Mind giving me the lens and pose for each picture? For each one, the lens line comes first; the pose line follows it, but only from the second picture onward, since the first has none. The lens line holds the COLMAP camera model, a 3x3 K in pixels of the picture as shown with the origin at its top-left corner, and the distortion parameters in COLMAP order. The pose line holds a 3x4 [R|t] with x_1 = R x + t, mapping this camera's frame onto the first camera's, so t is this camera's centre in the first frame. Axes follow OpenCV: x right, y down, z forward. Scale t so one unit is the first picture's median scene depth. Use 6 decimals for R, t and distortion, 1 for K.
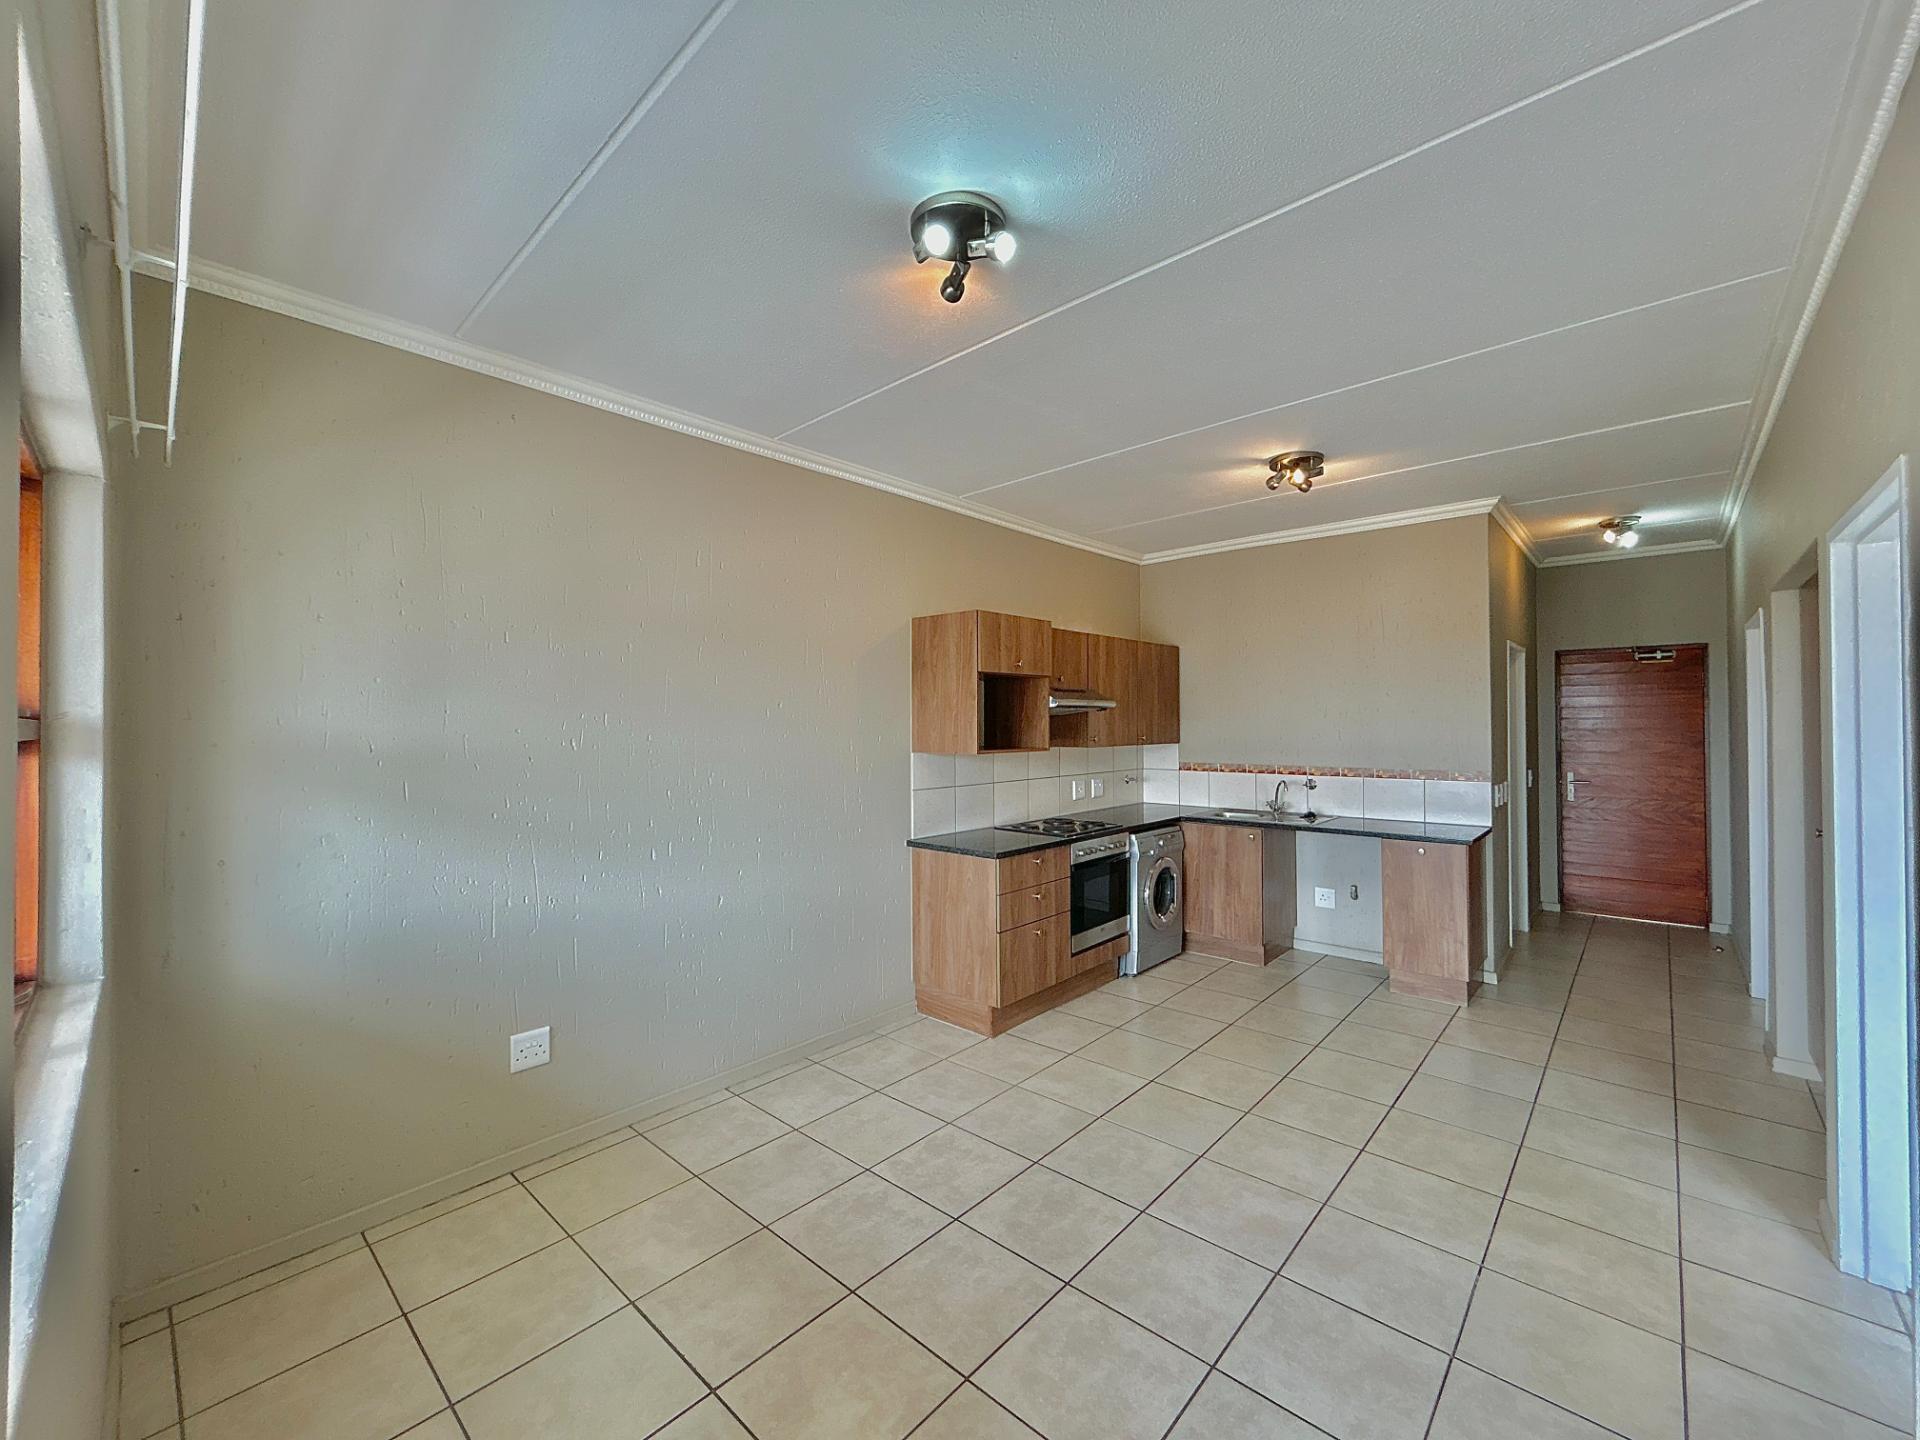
lens RADIAL K [[772.6, 0, 959.2], [0, 772.6, 716.2], [0, 0, 1]] dist [0.000790, 0.000146]
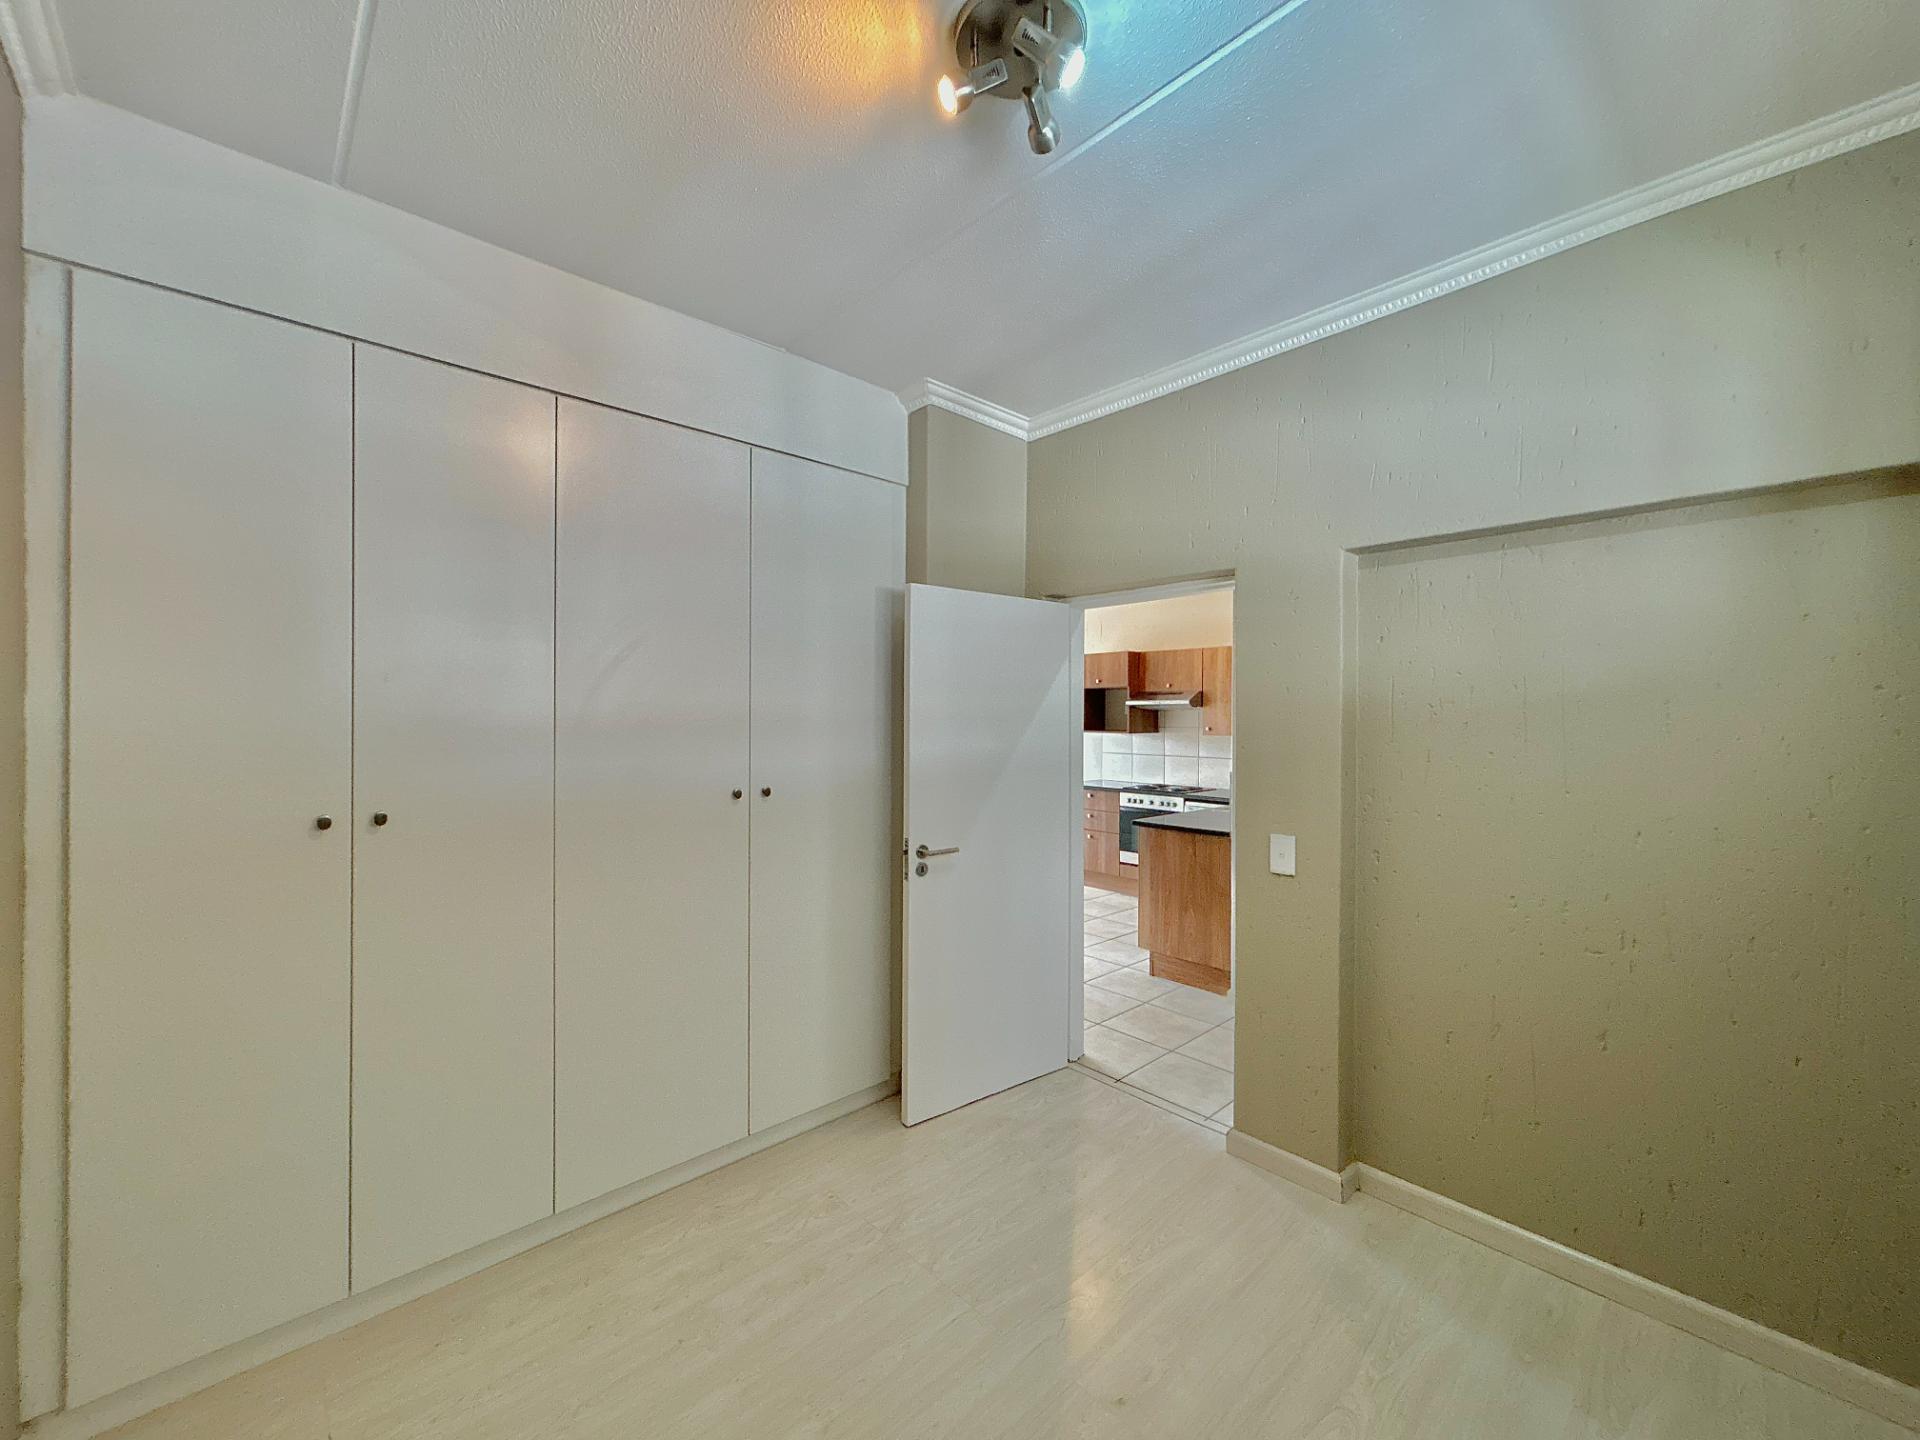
lens RADIAL K [[772.6, 0, 959.2], [0, 772.6, 716.2], [0, 0, 1]] dist [0.000790, 0.000146]
pose [[-0.086695, 0.001413, -0.996234, 1.814203], [0.006016, 0.999982, 0.000895, 0.006049], [0.996217, -0.005916, -0.086702, 0.837551]]
